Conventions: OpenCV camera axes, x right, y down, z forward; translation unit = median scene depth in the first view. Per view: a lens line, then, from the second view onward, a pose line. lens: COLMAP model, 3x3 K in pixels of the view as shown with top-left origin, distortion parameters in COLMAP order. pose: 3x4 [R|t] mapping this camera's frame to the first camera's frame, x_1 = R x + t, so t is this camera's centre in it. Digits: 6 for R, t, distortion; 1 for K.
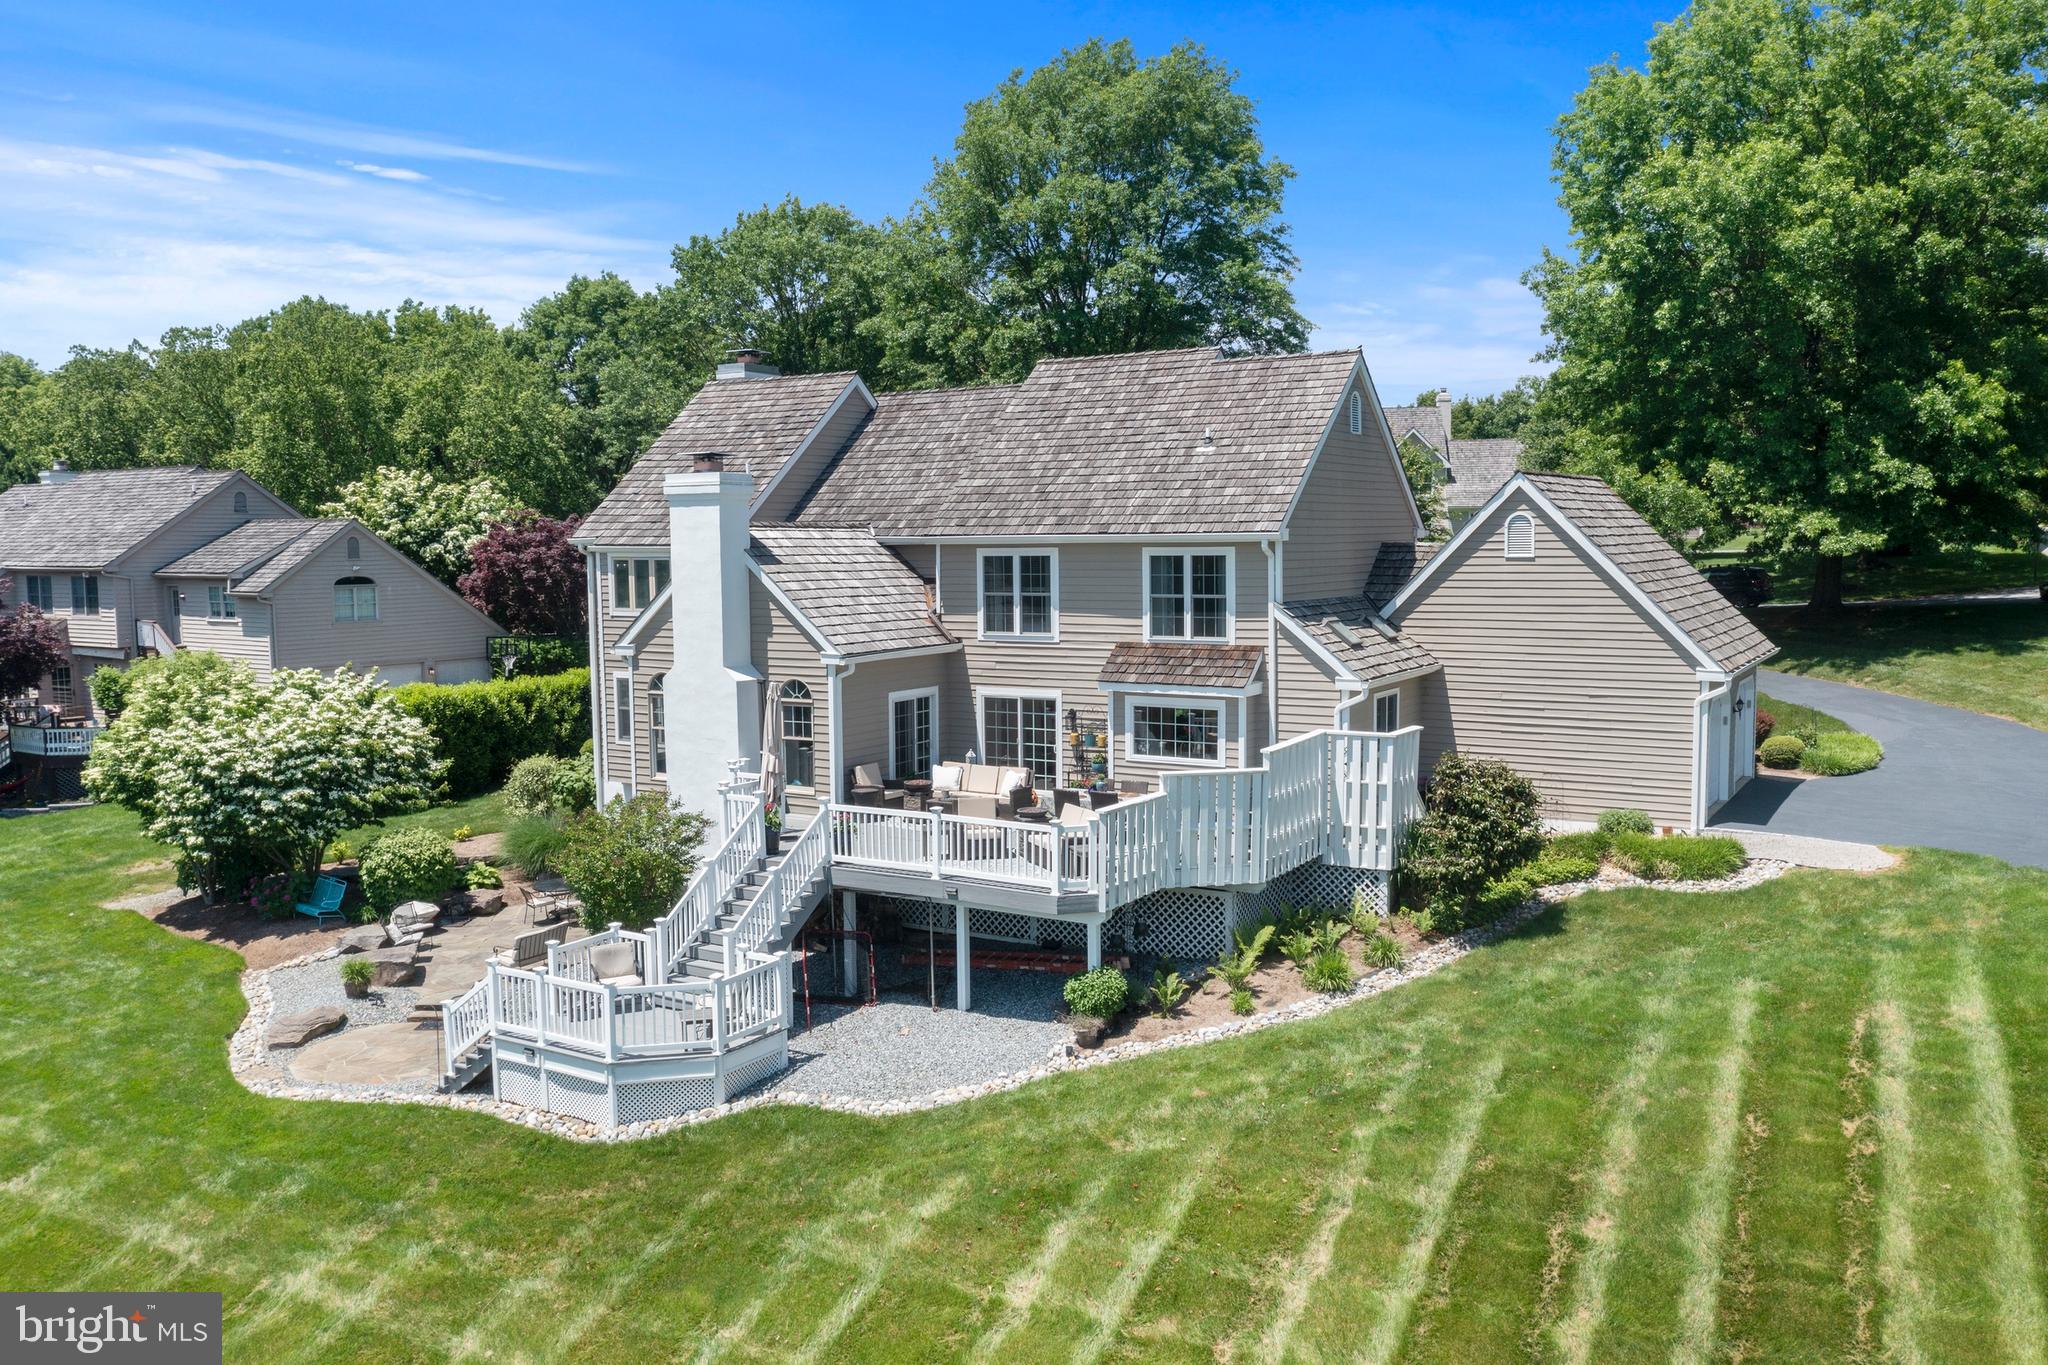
lens RADIAL K [[1615.1, 0, 1026.5], [0, 1615.1, 676.3], [0, 0, 1]] dist [-0.014082, 0.010329]
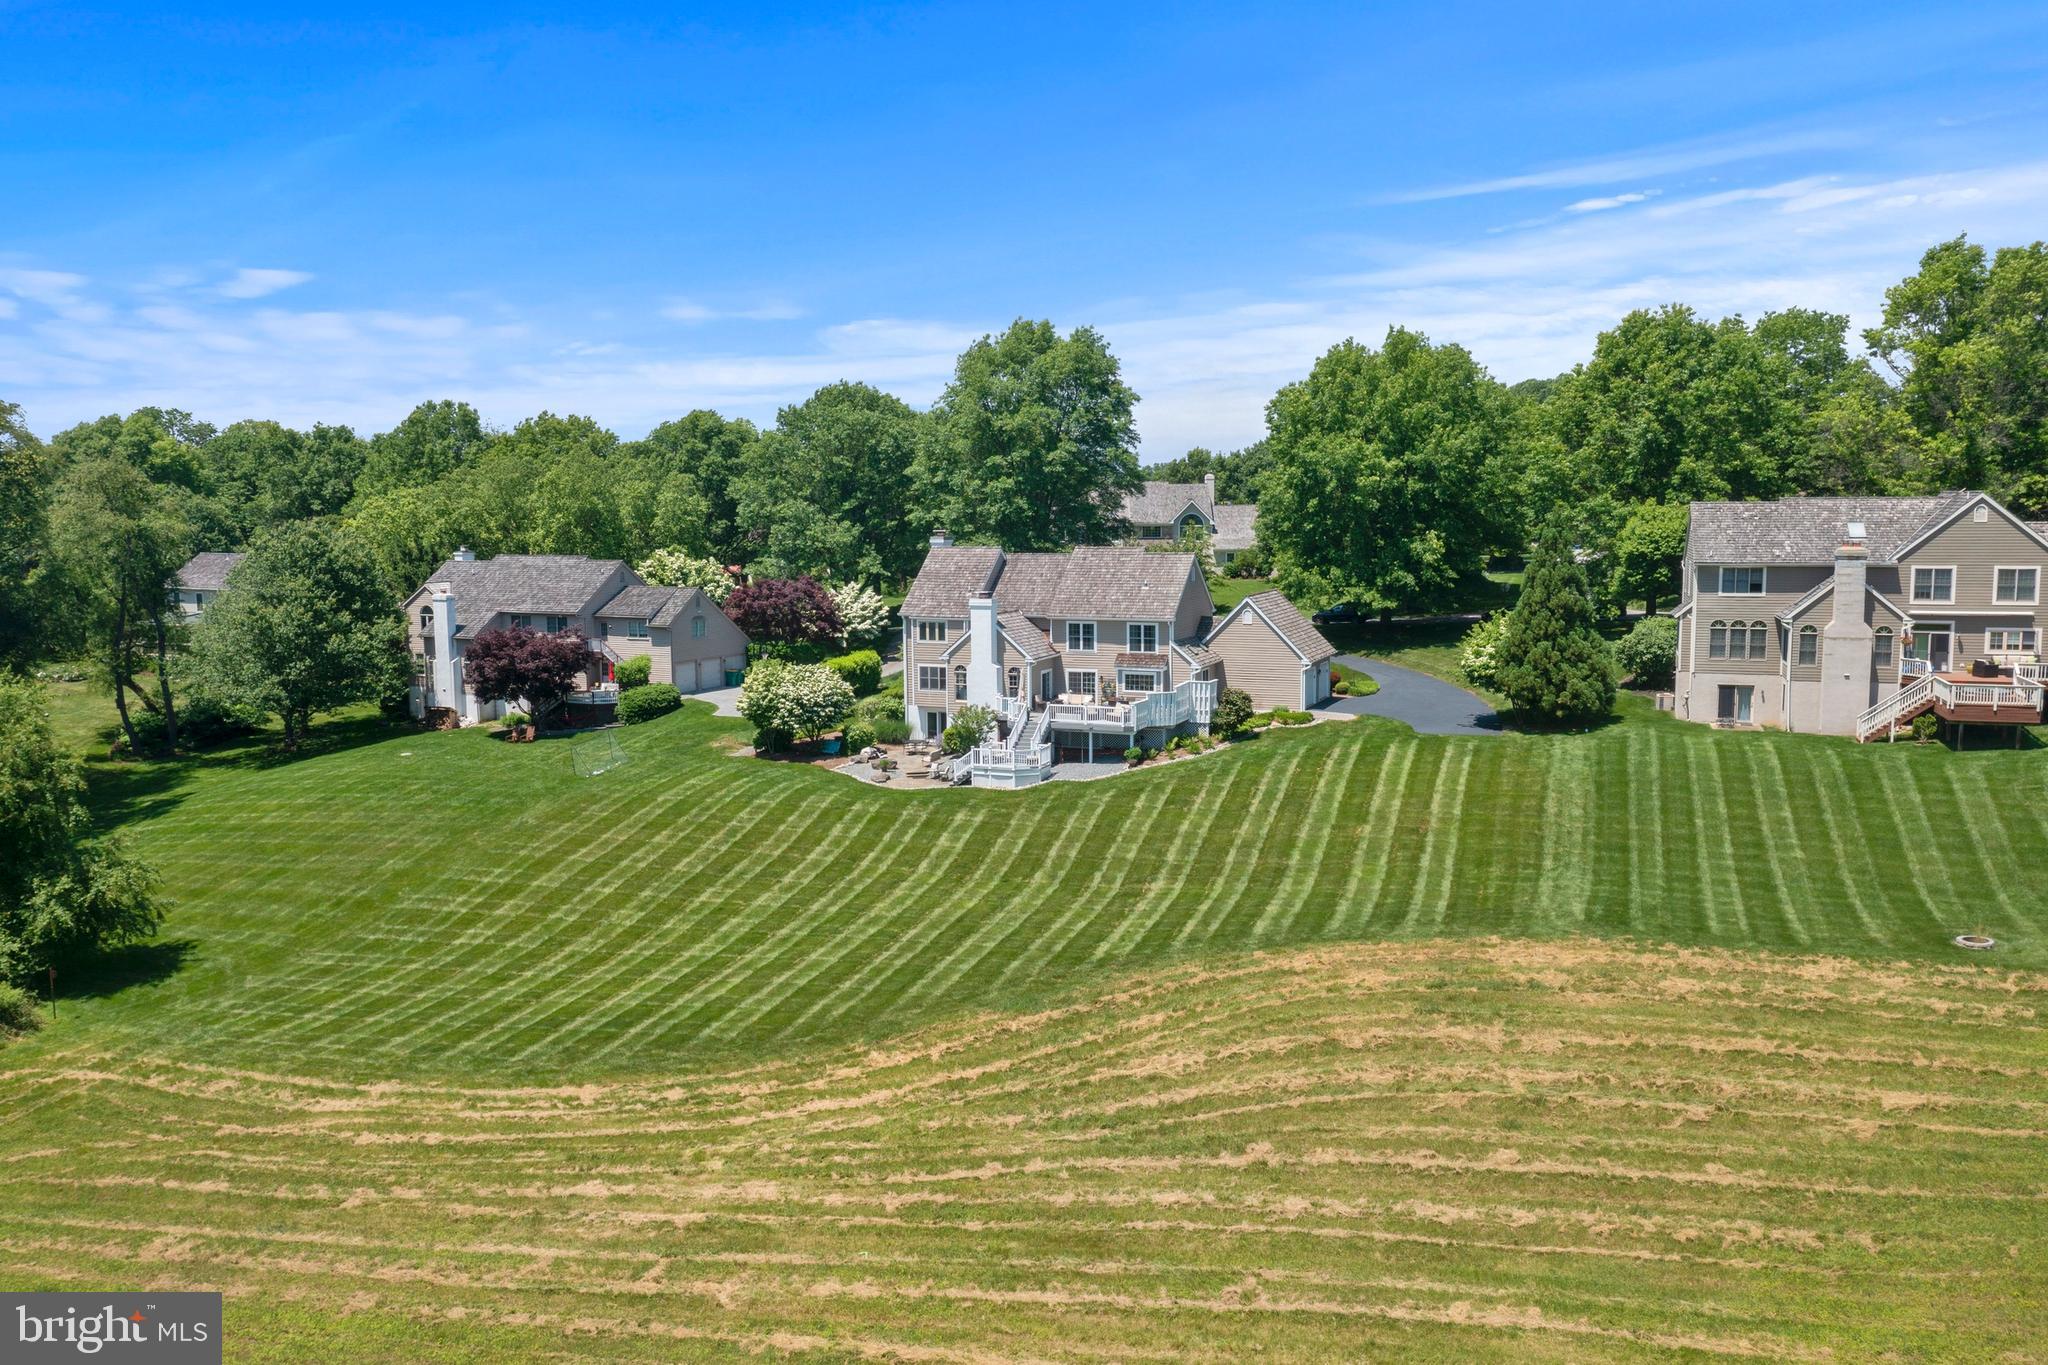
lens RADIAL K [[1615.1, 0, 1026.5], [0, 1615.1, 676.3], [0, 0, 1]] dist [-0.014082, 0.010329]
pose [[0.989069, -0.013576, 0.146829, -0.552241], [0.010640, 0.999728, 0.020763, -0.042141], [-0.147071, -0.018973, 0.988944, -1.943466]]
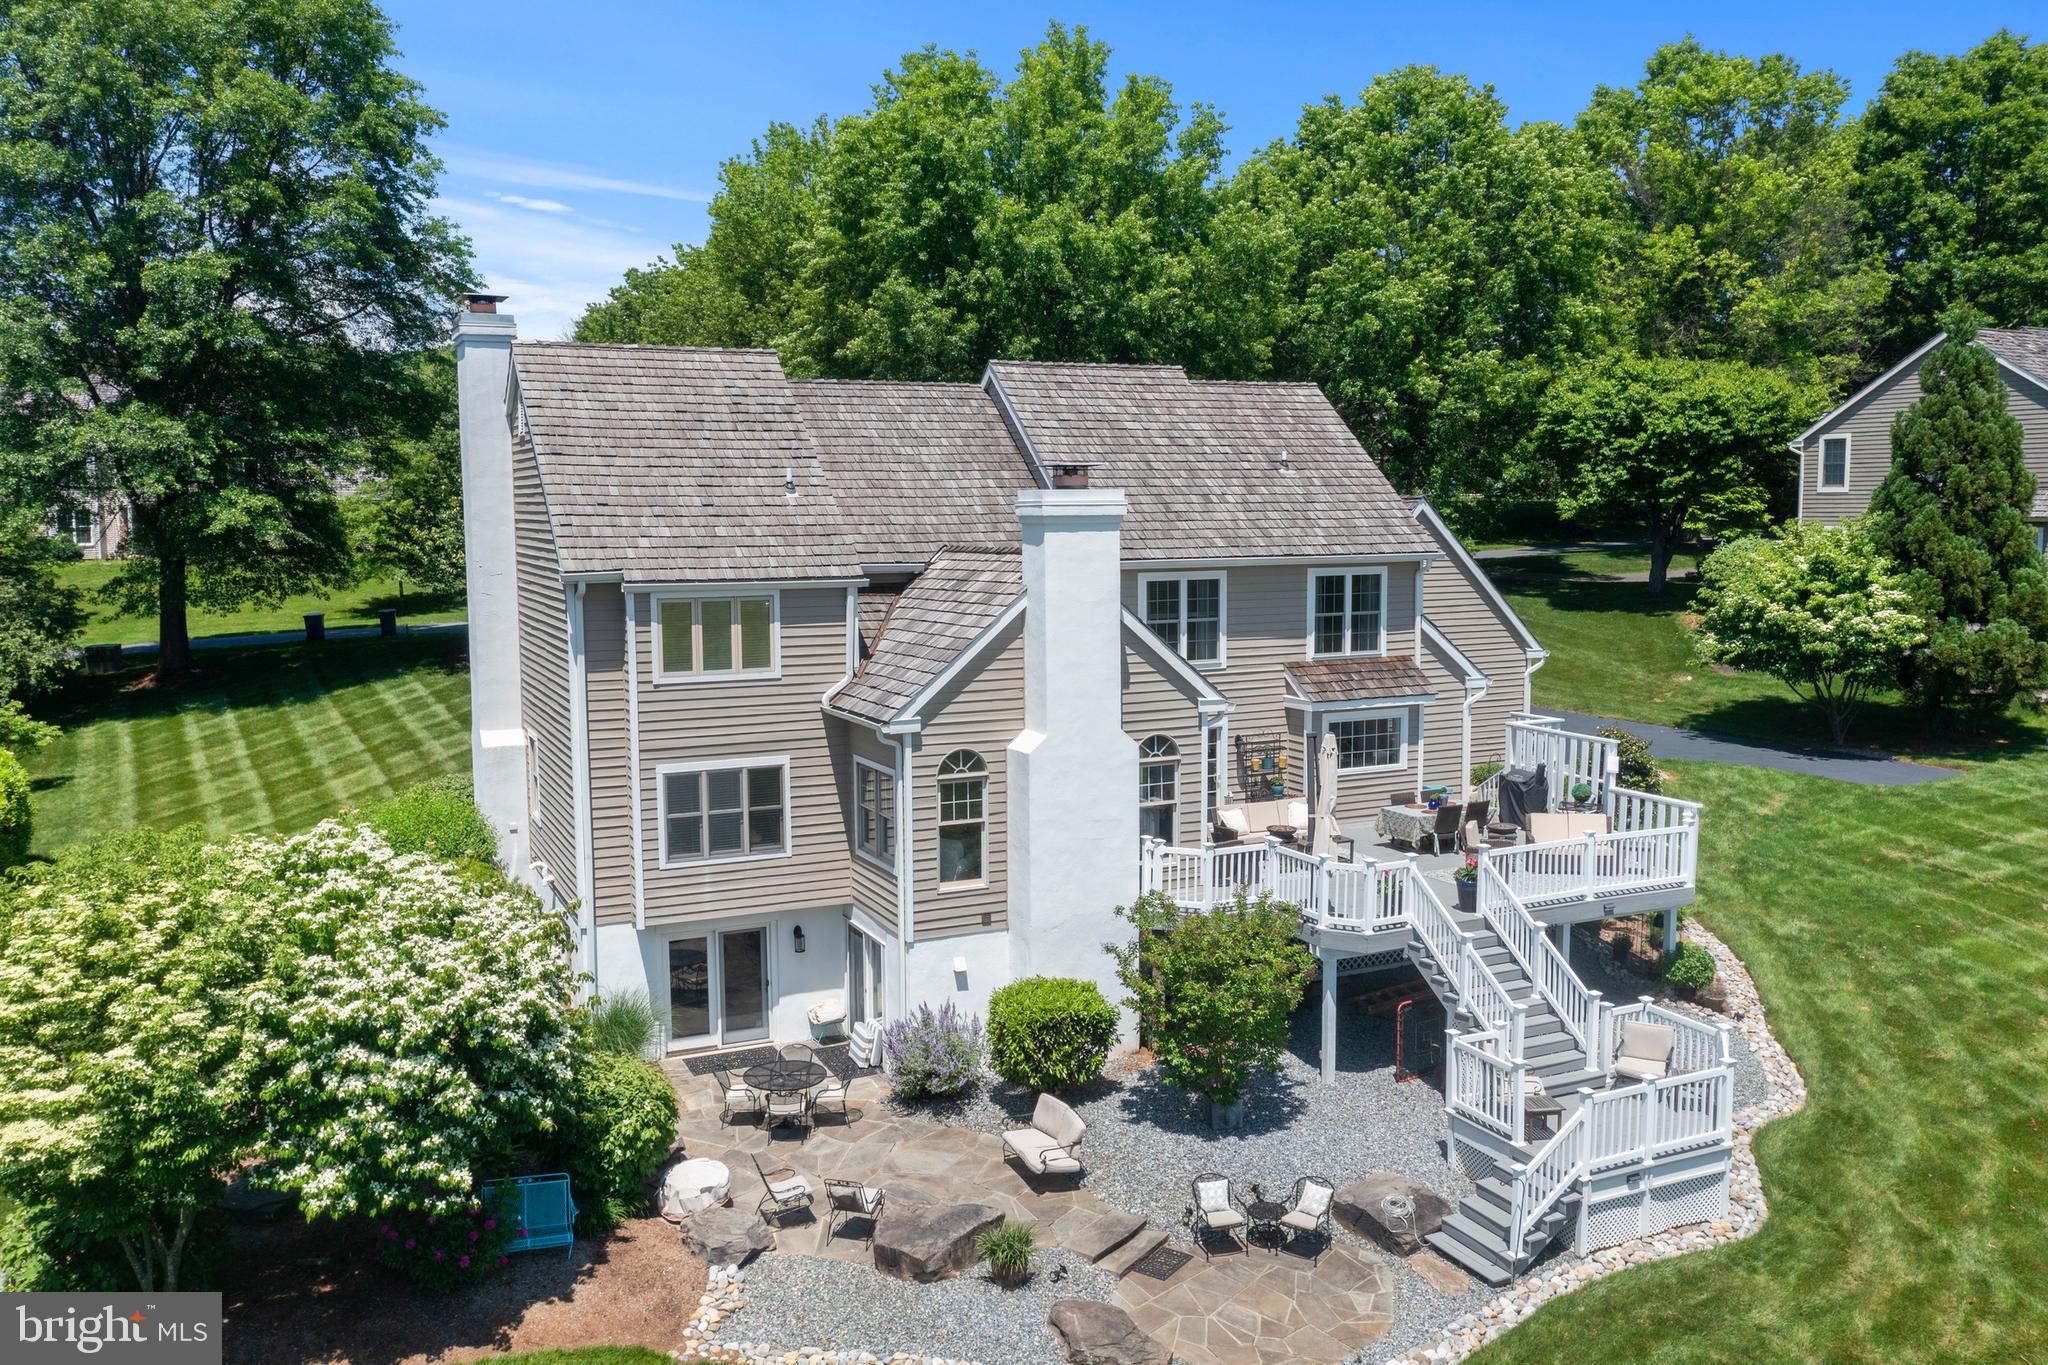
lens RADIAL K [[1615.1, 0, 1026.5], [0, 1615.1, 676.3], [0, 0, 1]] dist [-0.014082, 0.010329]
pose [[0.551657, -0.081917, 0.830038, -0.865087], [0.073451, 0.996070, 0.049486, -0.074168], [-0.830830, 0.033668, 0.555506, 0.572371]]
